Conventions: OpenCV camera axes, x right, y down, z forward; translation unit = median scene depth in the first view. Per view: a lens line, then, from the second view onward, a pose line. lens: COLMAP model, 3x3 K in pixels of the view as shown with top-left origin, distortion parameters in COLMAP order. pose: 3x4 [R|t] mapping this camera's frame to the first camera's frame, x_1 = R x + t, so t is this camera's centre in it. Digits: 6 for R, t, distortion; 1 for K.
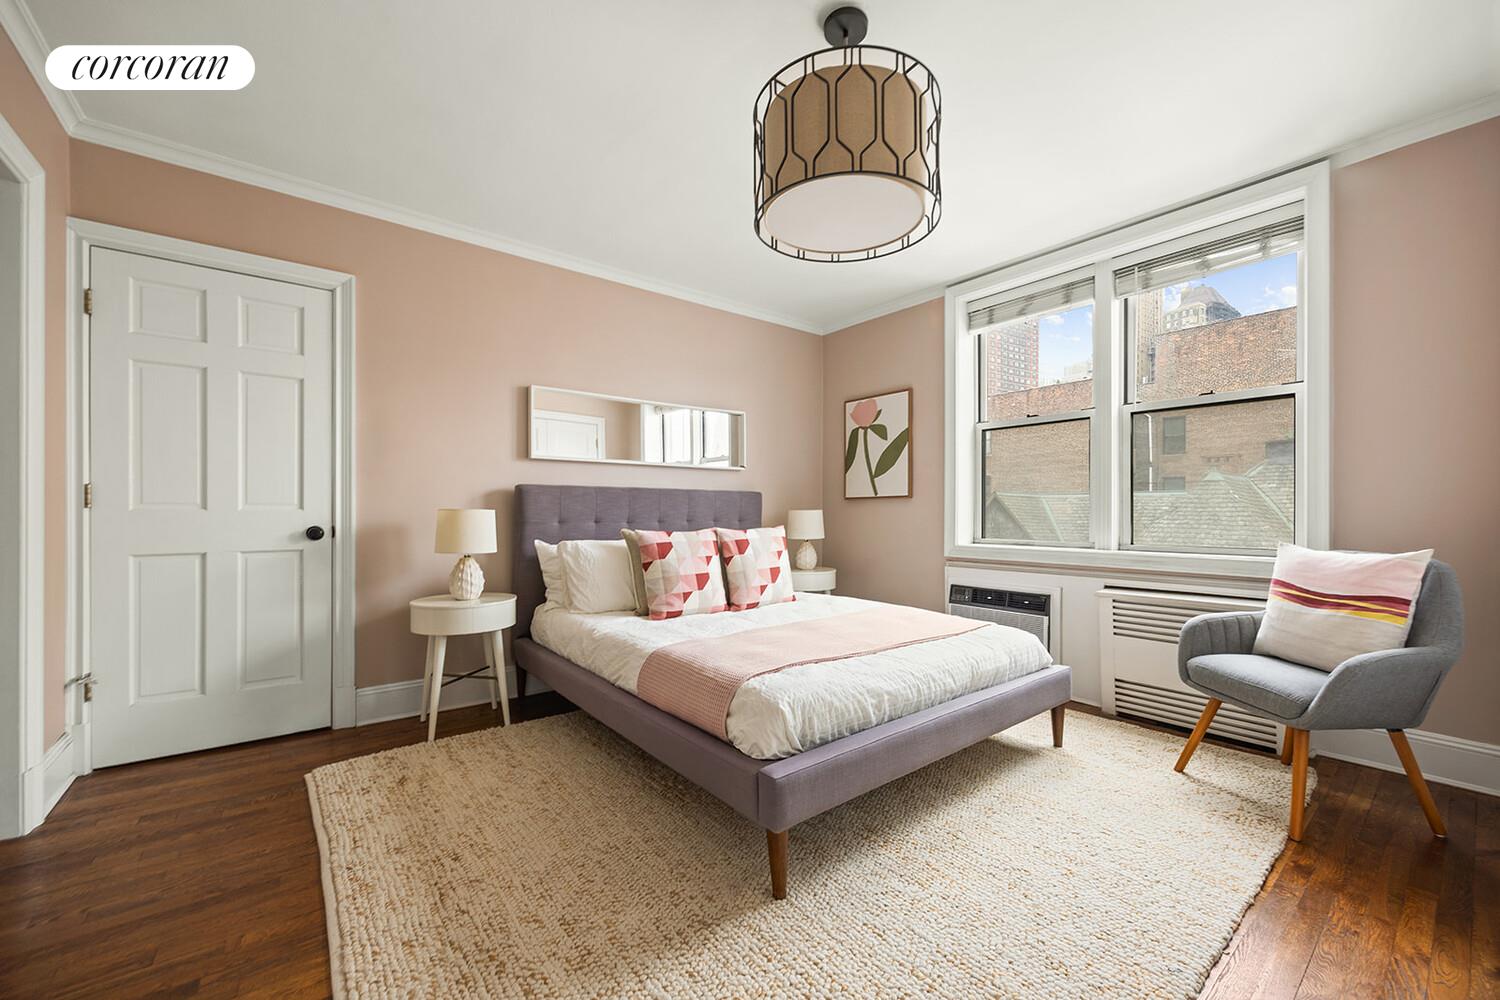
lens RADIAL K [[591.1, 0, 756.6], [0, 591.1, 512.2], [0, 0, 1]] dist [0.001645, -0.000833]
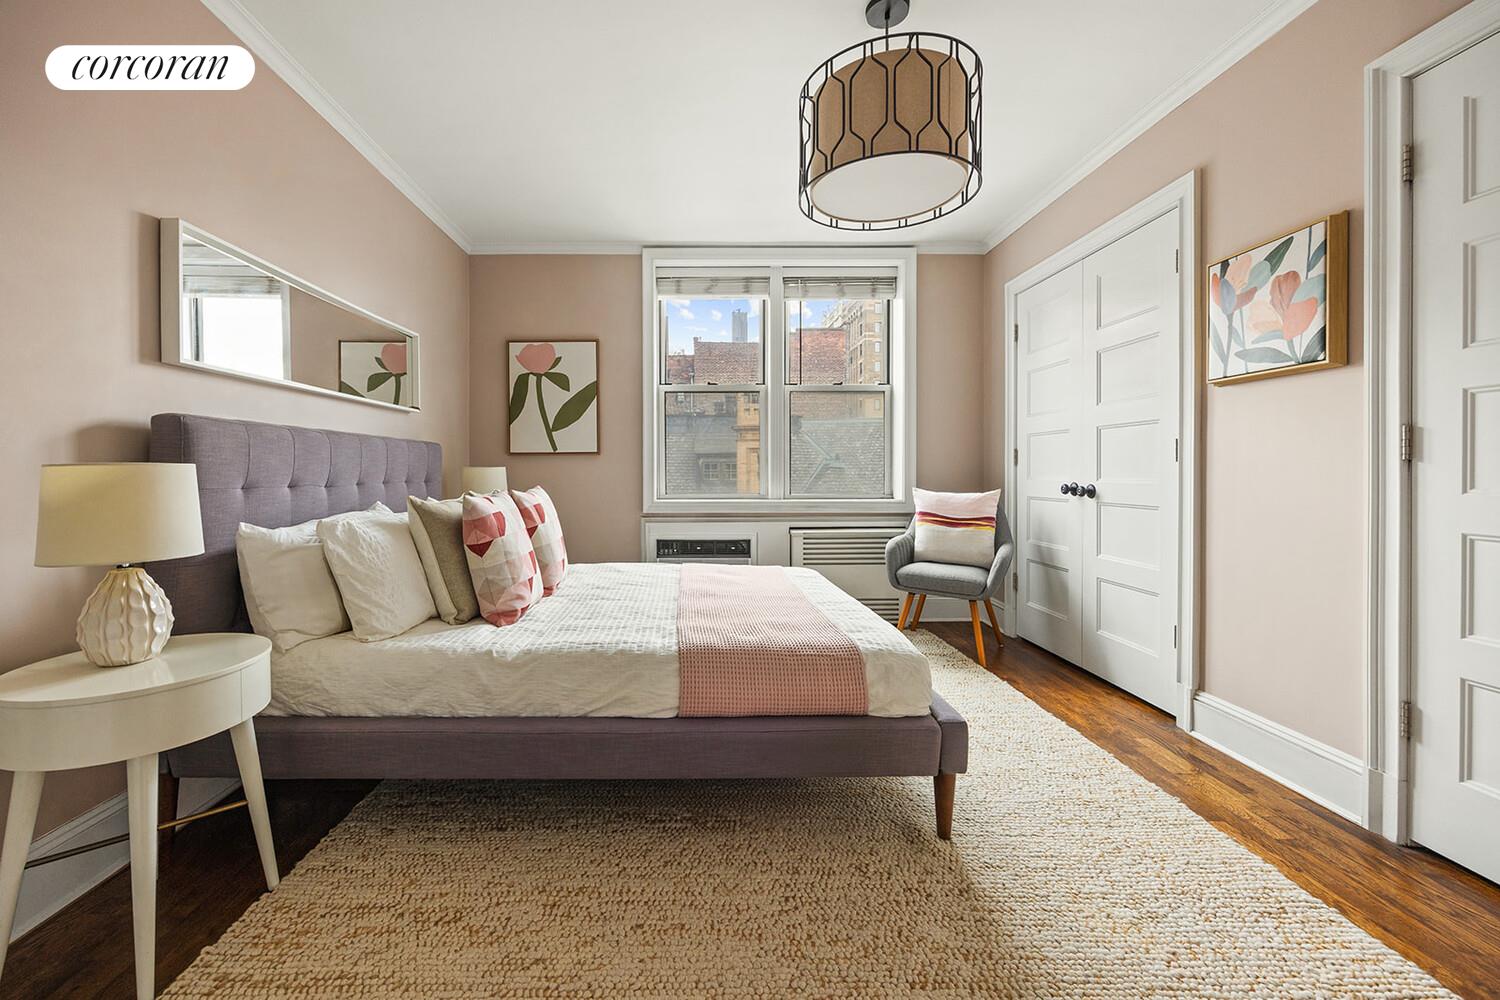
lens RADIAL K [[591.1, 0, 740.9], [0, 591.1, 476.3], [0, 0, 1]] dist [0.001645, -0.000833]
pose [[0.626097, -0.010562, 0.779674, -0.417742], [0.002433, 0.999930, 0.011592, 0.000536], [-0.779741, -0.005361, 0.626079, 0.268130]]
